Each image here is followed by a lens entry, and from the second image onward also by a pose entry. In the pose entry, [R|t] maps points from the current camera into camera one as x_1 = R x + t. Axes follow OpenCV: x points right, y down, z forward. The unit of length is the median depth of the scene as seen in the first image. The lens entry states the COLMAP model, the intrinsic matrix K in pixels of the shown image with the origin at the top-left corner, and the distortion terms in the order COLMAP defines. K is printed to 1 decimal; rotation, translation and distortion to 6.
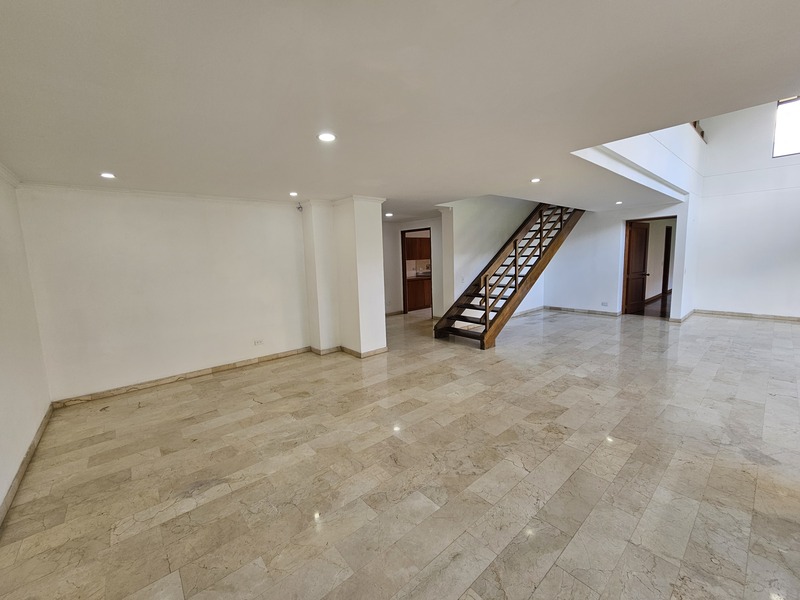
lens RADIAL K [[325.6, 0, 397.4], [0, 325.6, 294.7], [0, 0, 1]] dist [0.000018, -0.000195]
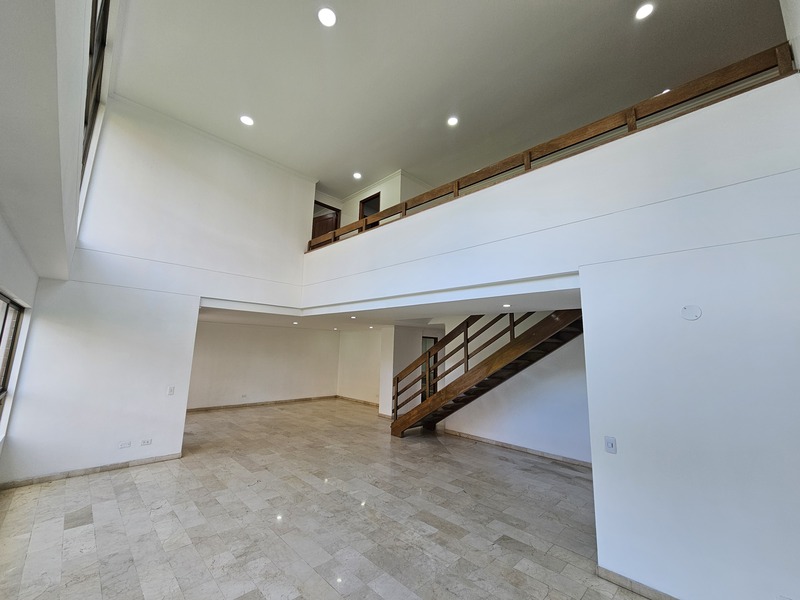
lens RADIAL K [[325.6, 0, 397.4], [0, 325.6, 294.7], [0, 0, 1]] dist [0.000018, -0.000195]
pose [[0.074019, -0.127557, -0.989065, 2.277616], [-0.143496, 0.980103, -0.137140, -0.286157], [0.986879, 0.152078, 0.054242, 1.204886]]
